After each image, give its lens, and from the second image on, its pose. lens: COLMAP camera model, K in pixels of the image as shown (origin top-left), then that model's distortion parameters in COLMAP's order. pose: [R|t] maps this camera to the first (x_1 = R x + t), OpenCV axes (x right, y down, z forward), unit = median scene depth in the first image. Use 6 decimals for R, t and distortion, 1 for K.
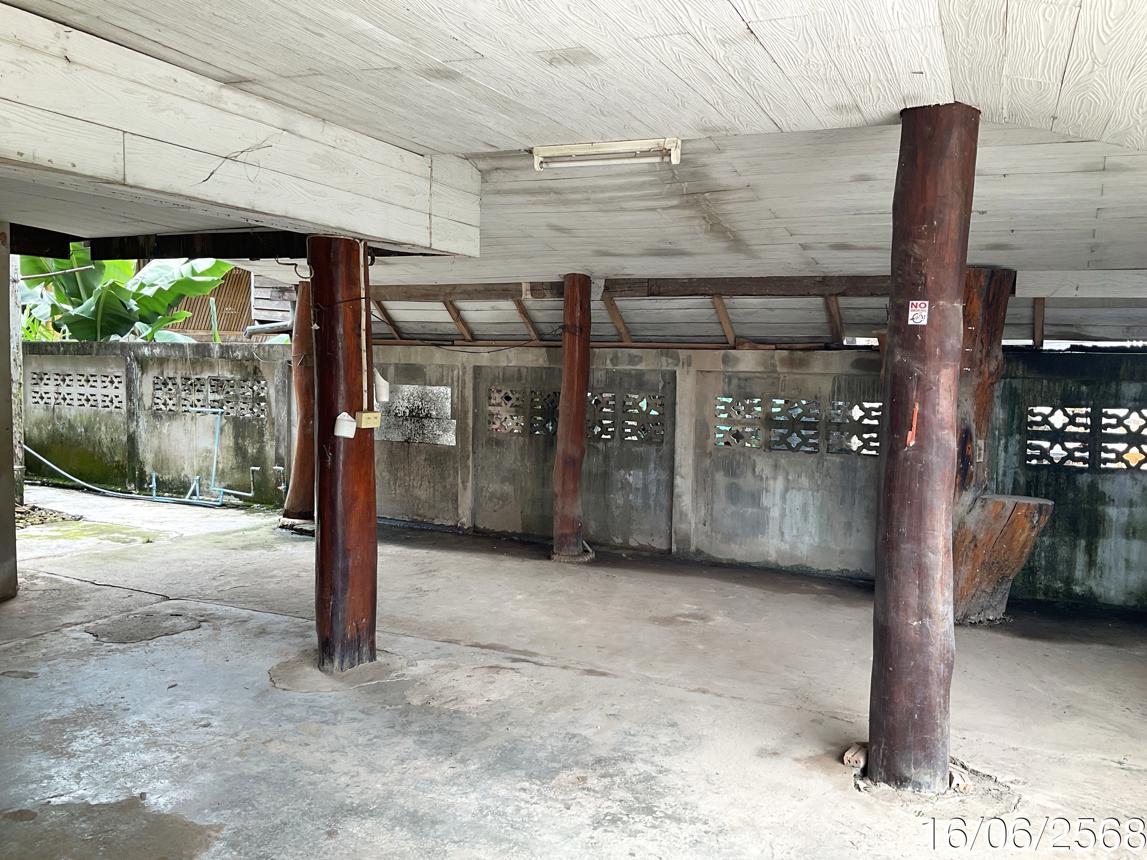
lens RADIAL K [[954.2, 0, 561.7], [0, 954.2, 427.5], [0, 0, 1]] dist [0.108212, -0.204738]
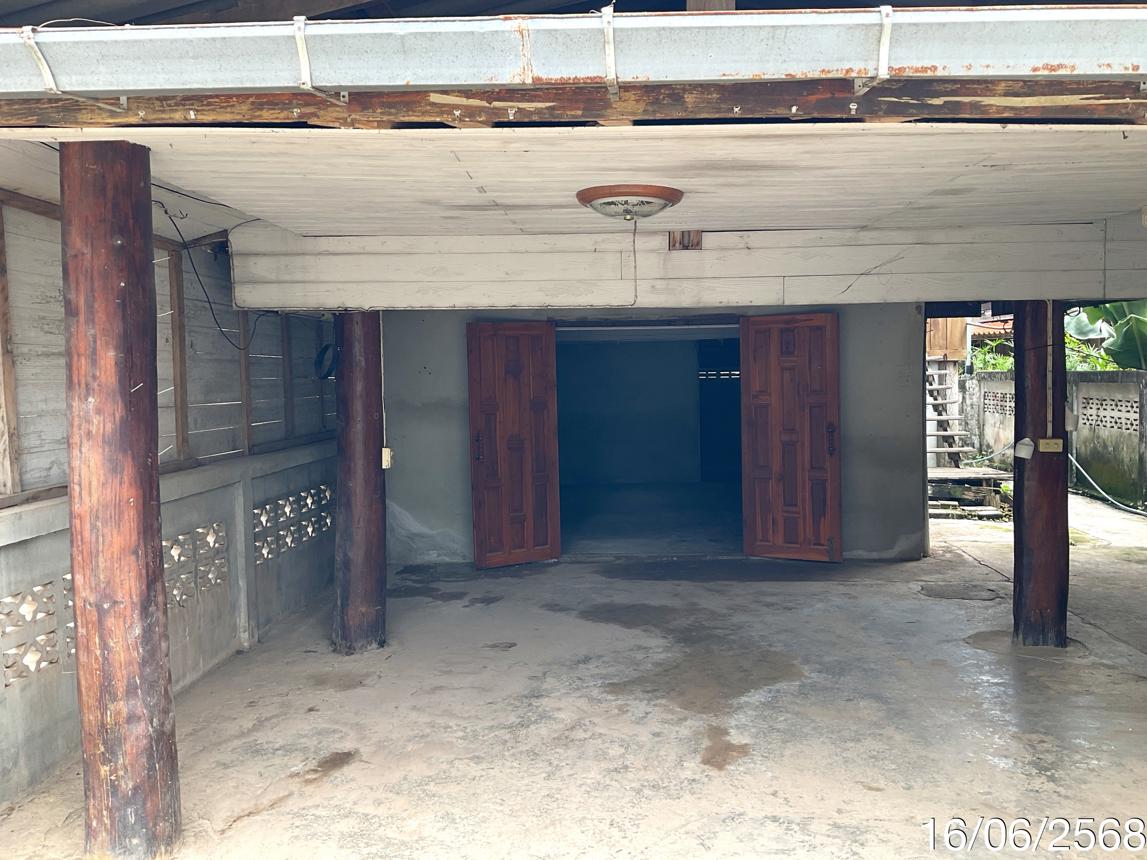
lens RADIAL K [[954.2, 0, 561.7], [0, 954.2, 427.5], [0, 0, 1]] dist [0.108212, -0.204738]
pose [[0.367881, 0.028476, -0.929437, 0.681022], [-0.044829, 0.998912, 0.012861, -0.017439], [0.928792, 0.036934, 0.368758, -0.026824]]
